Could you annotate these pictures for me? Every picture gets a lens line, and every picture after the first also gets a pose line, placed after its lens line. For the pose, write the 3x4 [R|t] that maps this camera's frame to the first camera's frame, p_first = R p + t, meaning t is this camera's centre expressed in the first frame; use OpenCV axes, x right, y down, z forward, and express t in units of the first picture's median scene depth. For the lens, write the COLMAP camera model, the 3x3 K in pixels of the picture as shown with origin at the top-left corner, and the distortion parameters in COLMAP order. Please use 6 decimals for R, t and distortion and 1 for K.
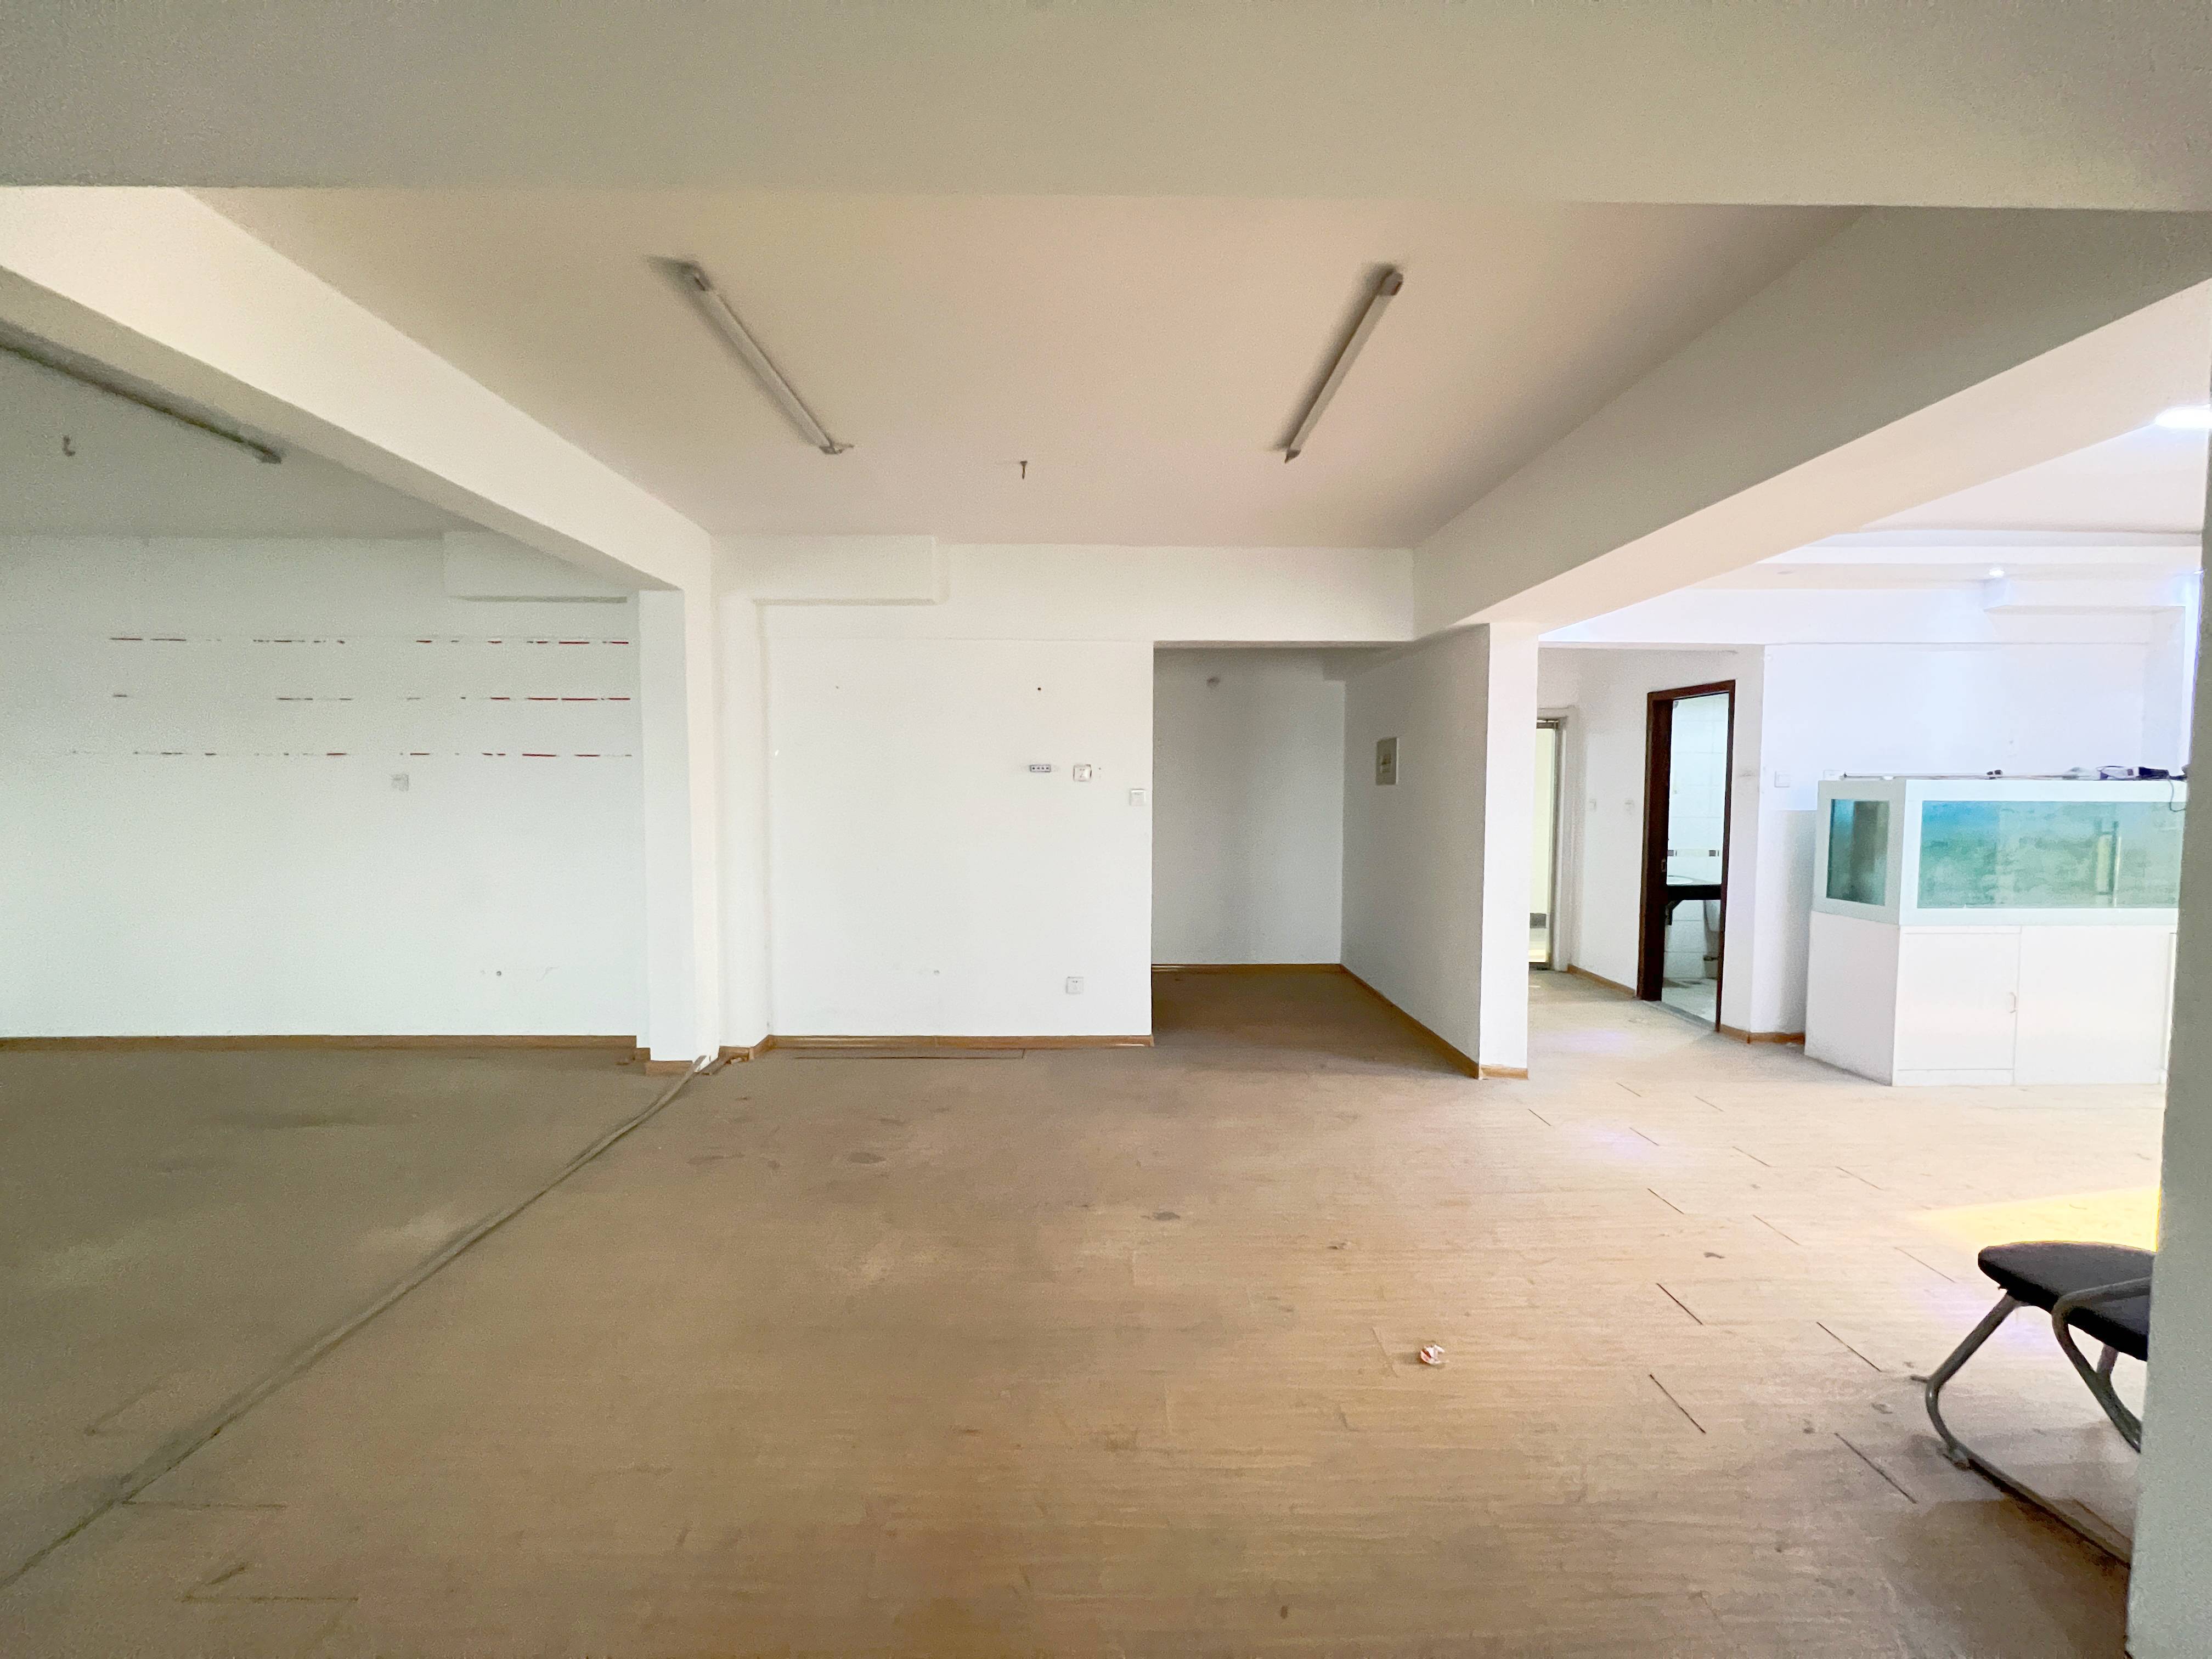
lens RADIAL K [[878.5, 0, 1107.3], [0, 878.5, 836.9], [0, 0, 1]] dist [-0.000268, 0.000210]
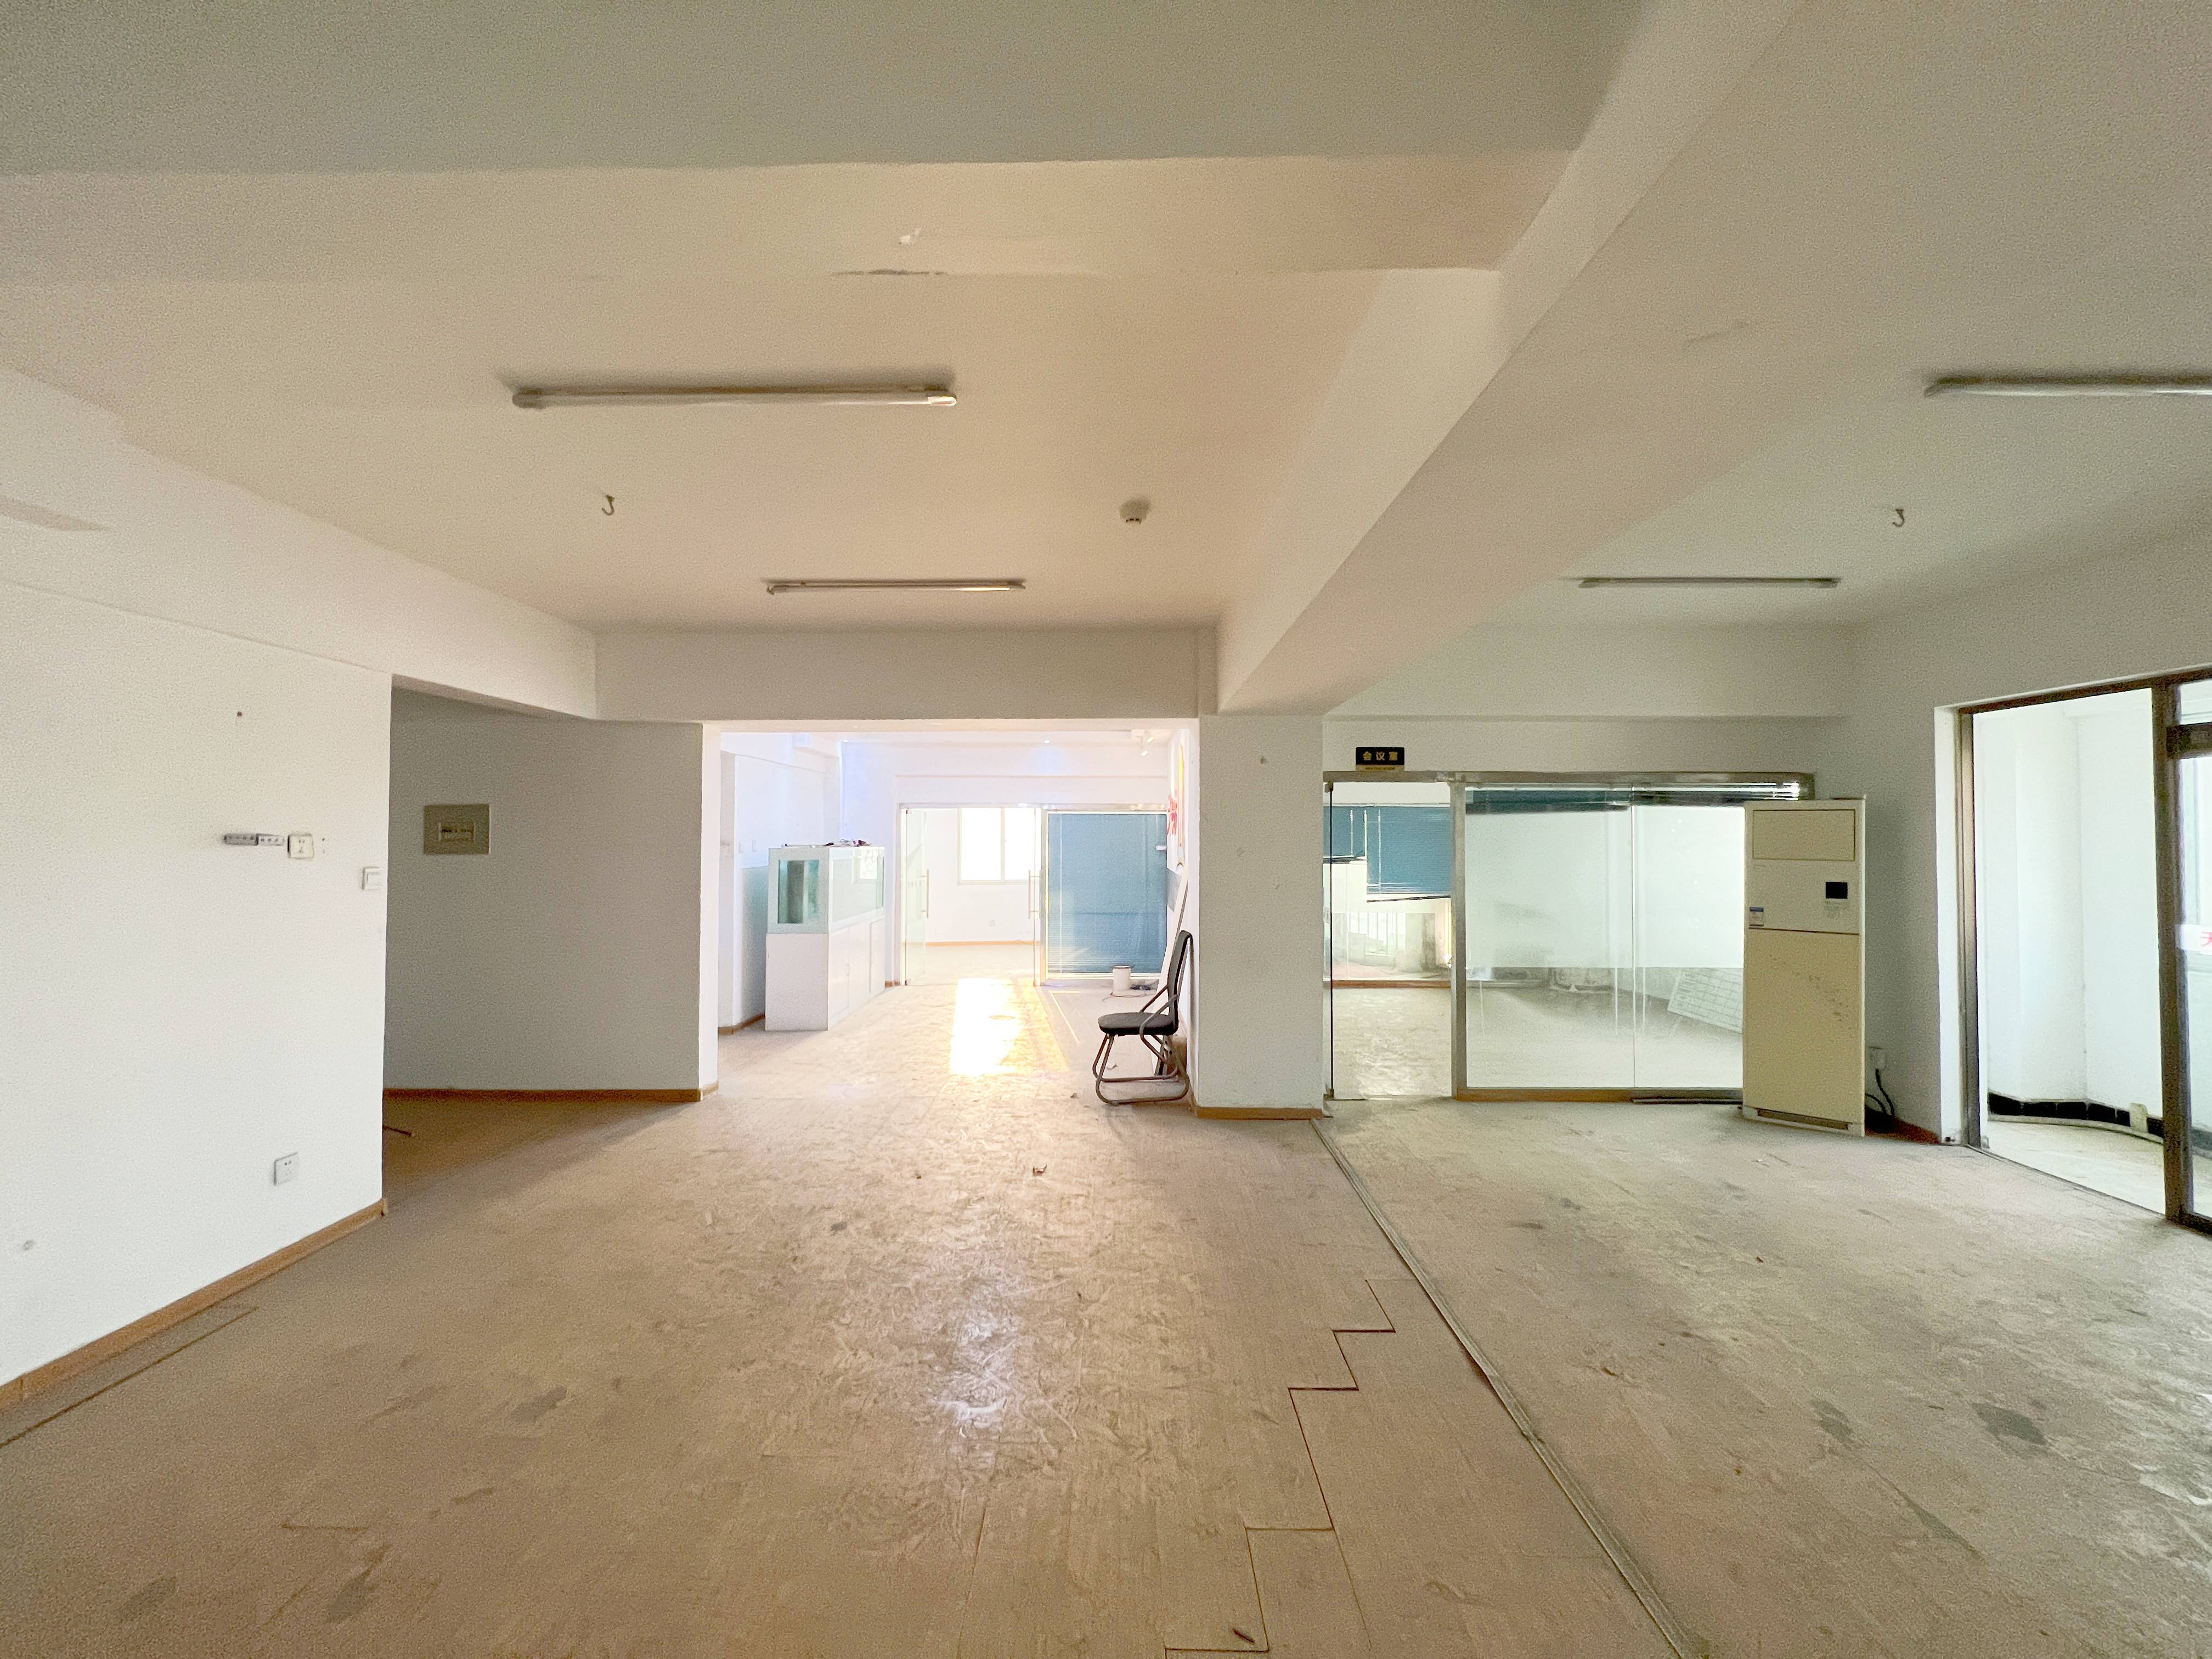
lens RADIAL K [[878.5, 0, 1103.0], [0, 878.5, 826.3], [0, 0, 1]] dist [-0.000268, 0.000210]
pose [[0.028808, 0.014576, 0.999479, -0.758932], [0.059744, 0.998081, -0.016278, -0.043896], [-0.997798, 0.060182, 0.027882, 0.397460]]
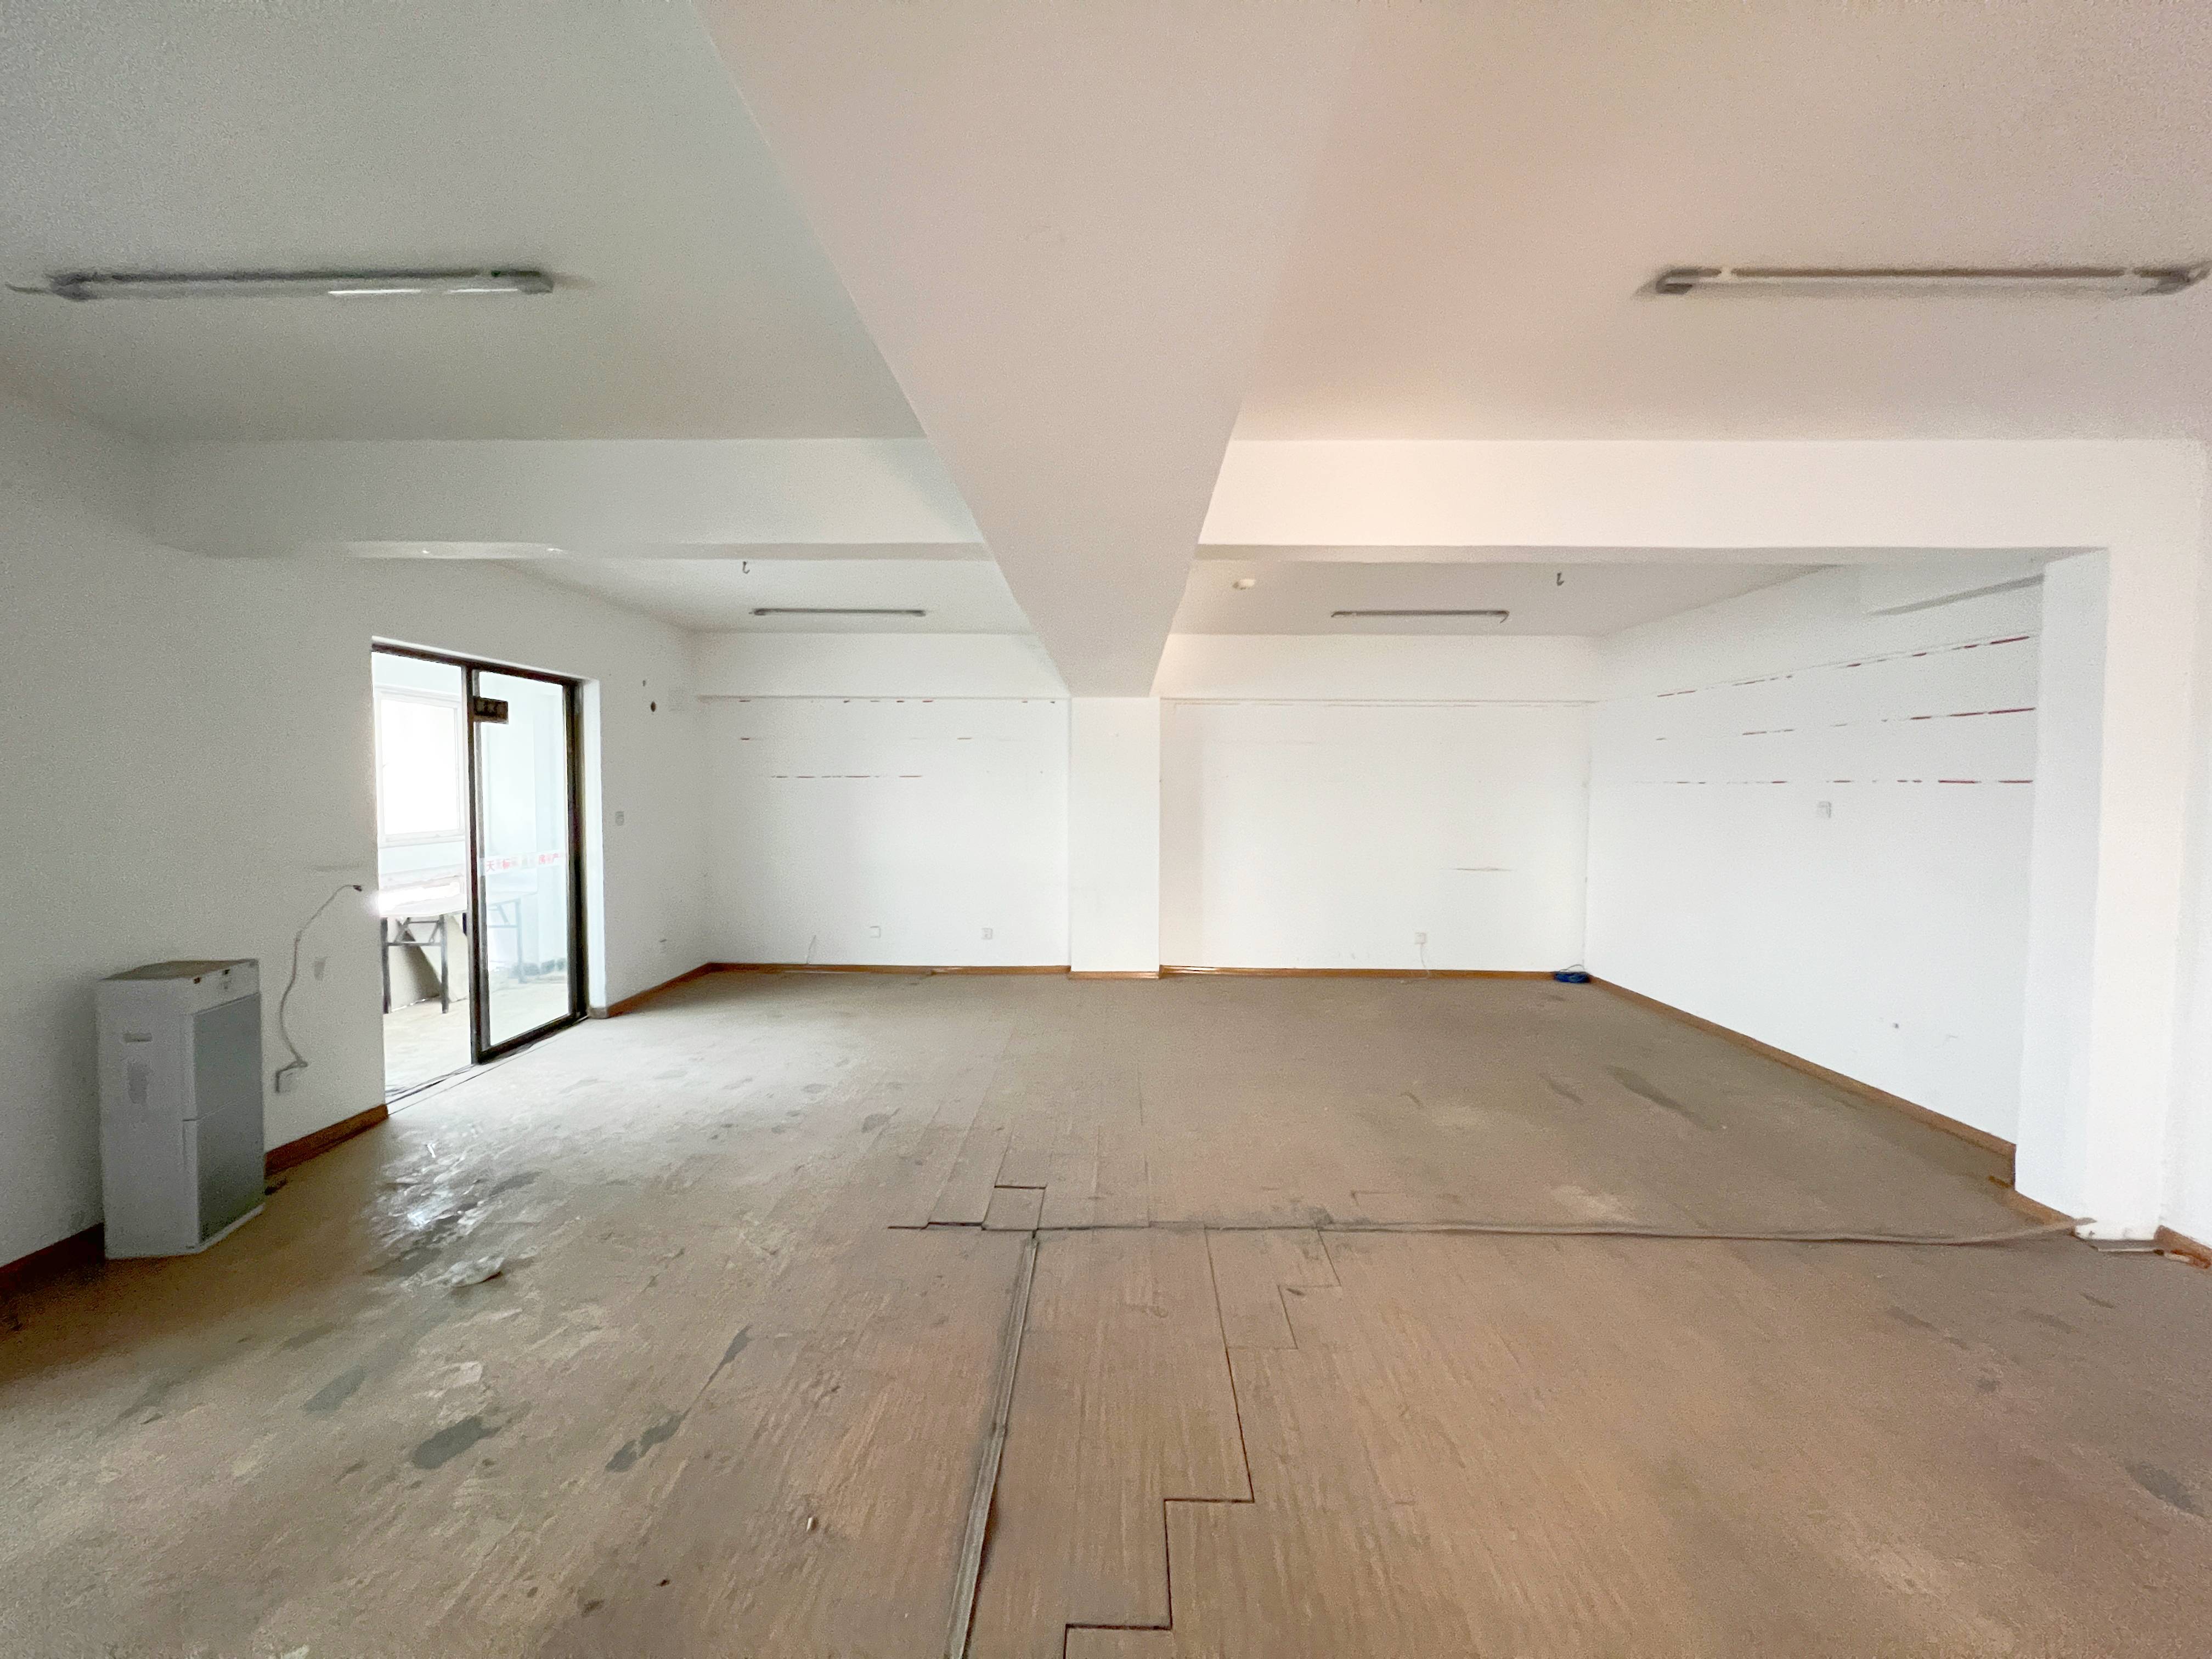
lens RADIAL K [[878.5, 0, 1102.1], [0, 878.5, 826.7], [0, 0, 1]] dist [-0.000268, 0.000210]
pose [[-0.034455, 0.043679, -0.998451, 0.239439], [-0.066710, 0.996716, 0.045905, -0.036092], [0.997177, 0.068189, -0.031428, 0.230344]]
